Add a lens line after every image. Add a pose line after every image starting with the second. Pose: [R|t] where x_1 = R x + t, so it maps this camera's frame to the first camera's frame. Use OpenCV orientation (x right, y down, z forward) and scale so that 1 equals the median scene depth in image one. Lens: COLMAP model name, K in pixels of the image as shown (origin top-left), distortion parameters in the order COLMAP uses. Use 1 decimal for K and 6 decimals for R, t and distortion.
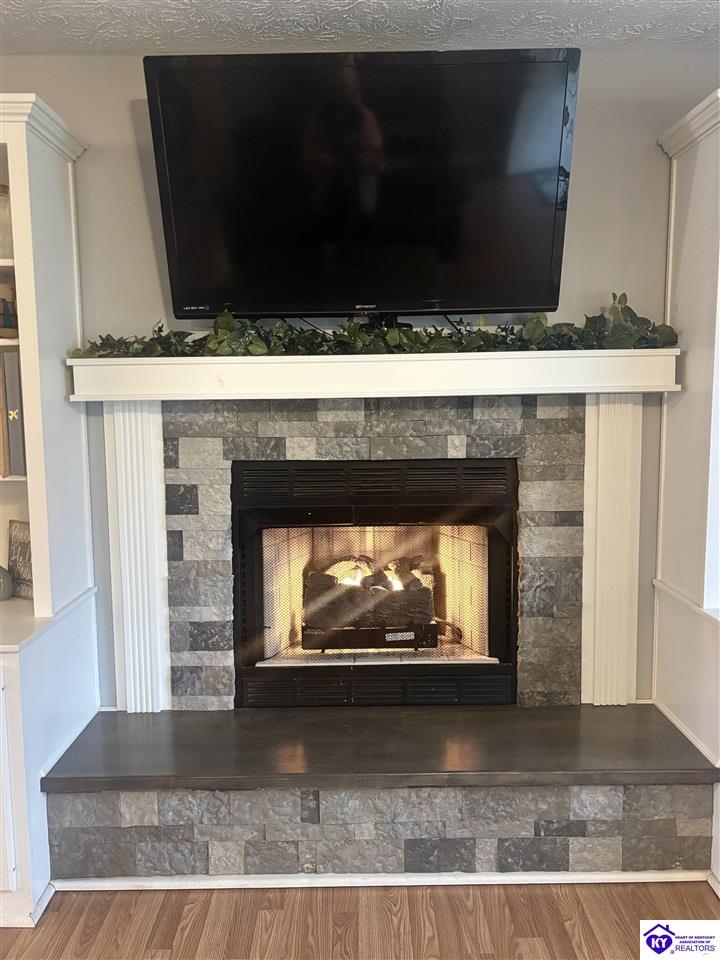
lens RADIAL K [[786.2, 0, 360.0], [0, 786.2, 480.0], [0, 0, 1]] dist [0.053943, -0.075202]
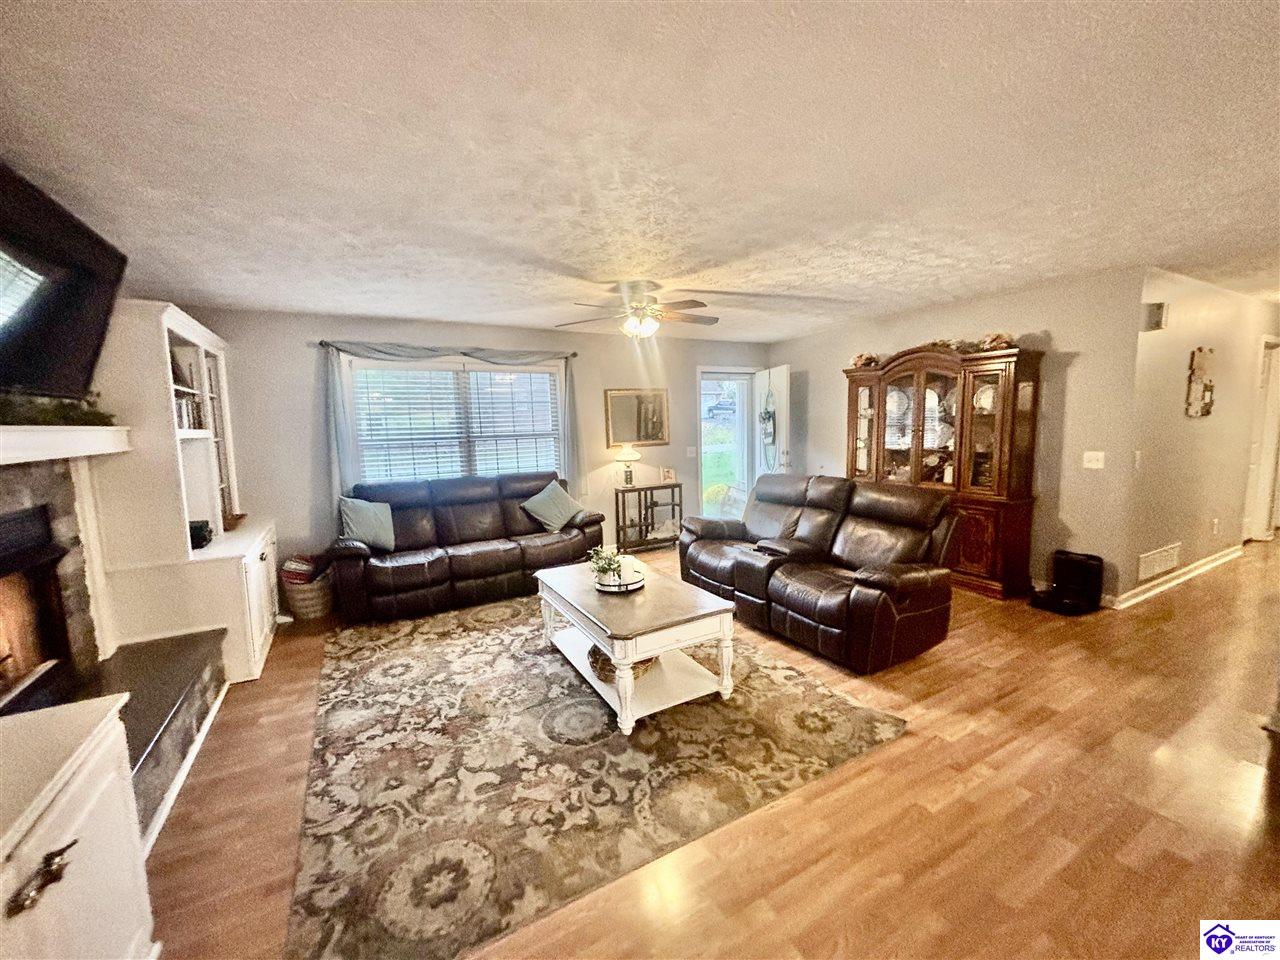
lens RADIAL K [[516.2, 0, 640.0], [0, 516.2, 480.0], [0, 0, 1]] dist [-0.001101, 0.000145]
pose [[-0.482072, -0.070148, 0.873319, -1.076863], [0.125880, 0.980902, 0.148276, -0.072218], [-0.867041, 0.181413, -0.464035, 0.535003]]
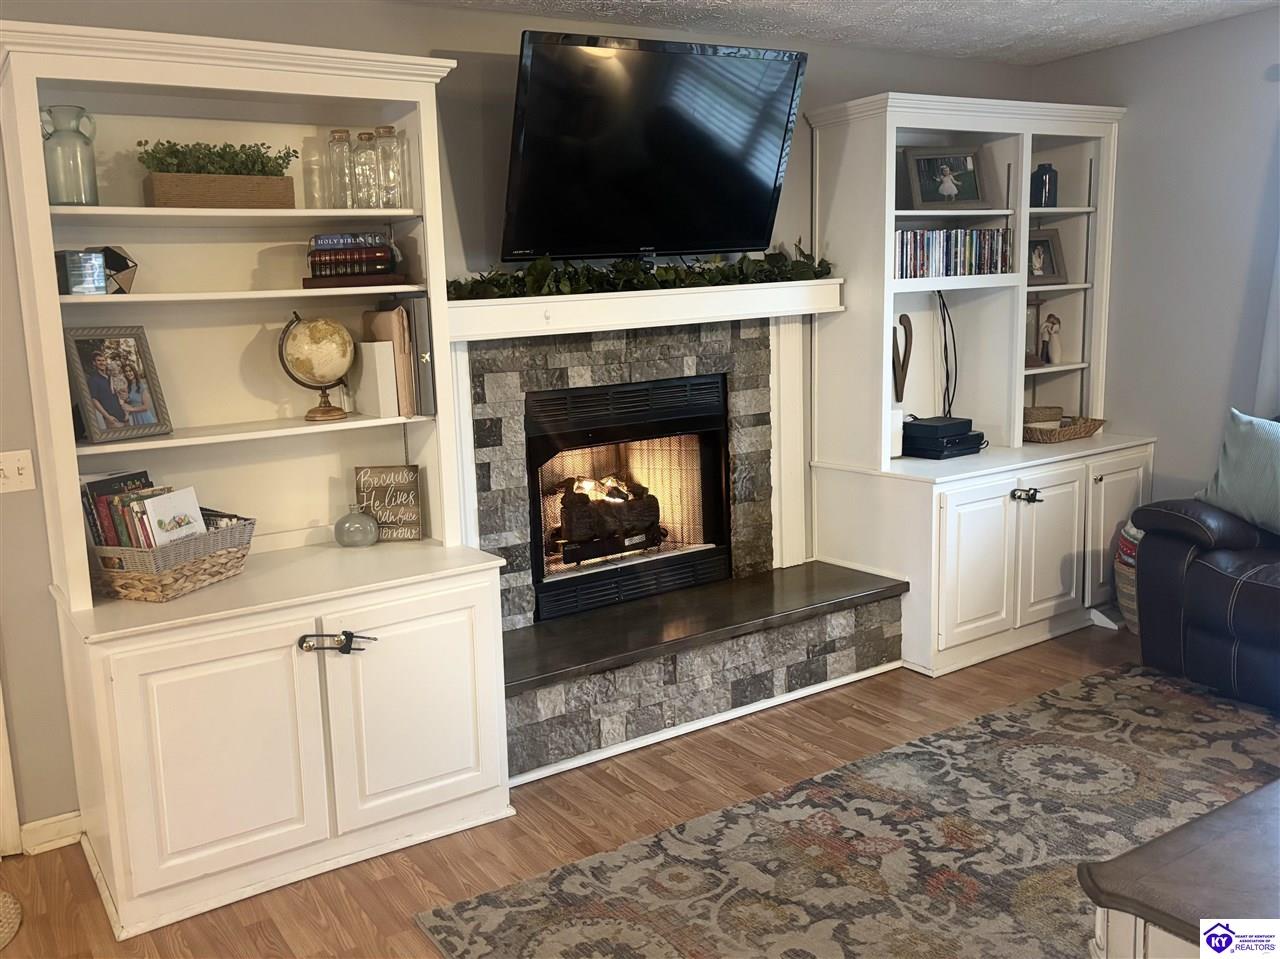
lens RADIAL K [[1042.7, 0, 506.2], [0, 1042.7, 467.2], [0, 0, 1]] dist [0.088664, -0.069914]
pose [[0.866327, -0.108674, 0.487511, -0.900505], [0.096774, 0.994069, 0.049622, 0.003597], [-0.490012, 0.004189, 0.871706, -0.232057]]
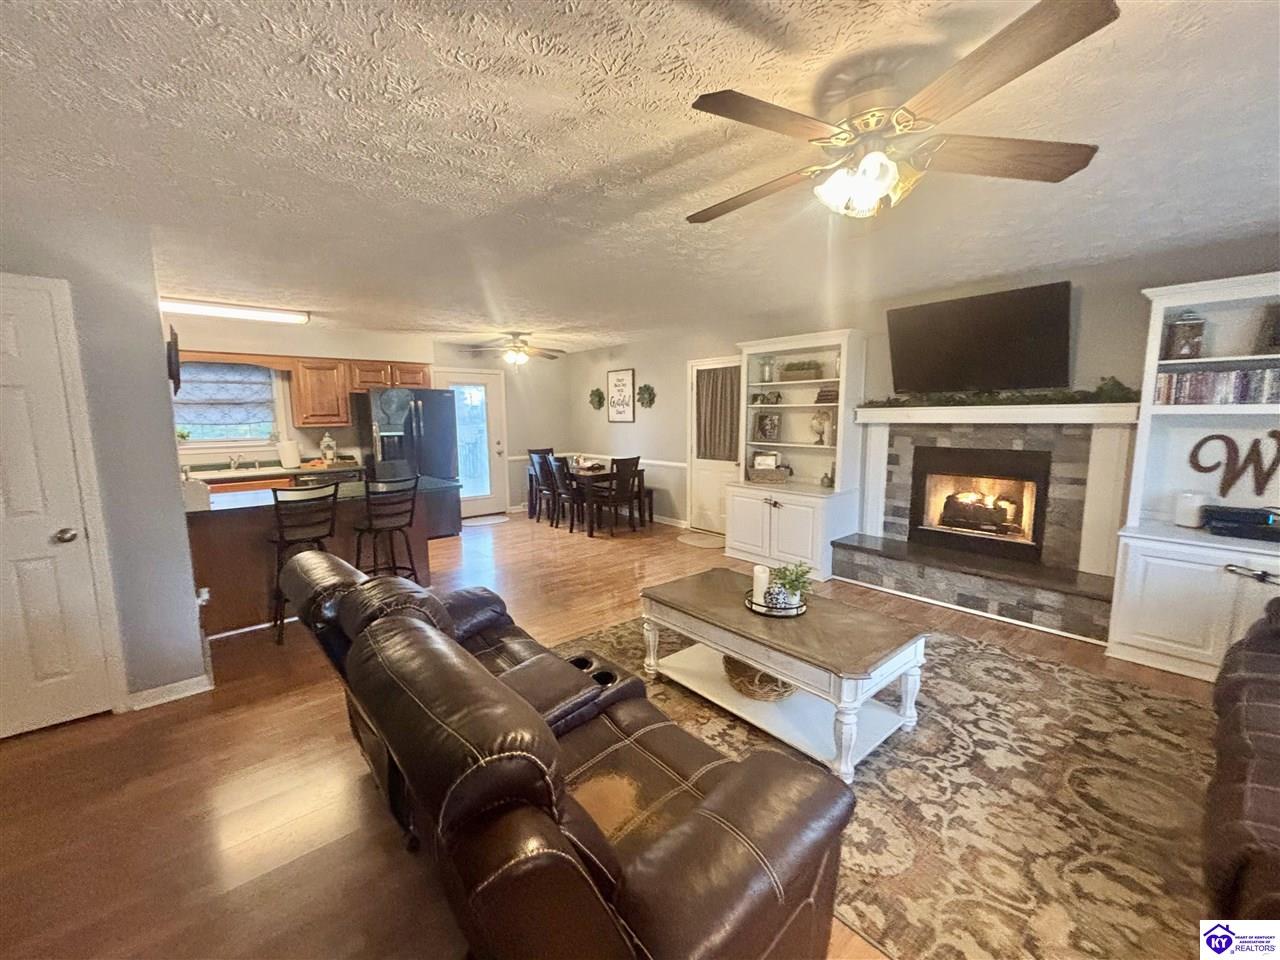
lens RADIAL K [[516.2, 0, 640.0], [0, 516.2, 480.0], [0, 0, 1]] dist [-0.001101, 0.000145]
pose [[0.646799, 0.102337, -0.755763, 0.561102], [-0.078318, 0.994630, 0.067655, 0.043632], [0.758629, 0.015431, 0.651341, -0.818620]]
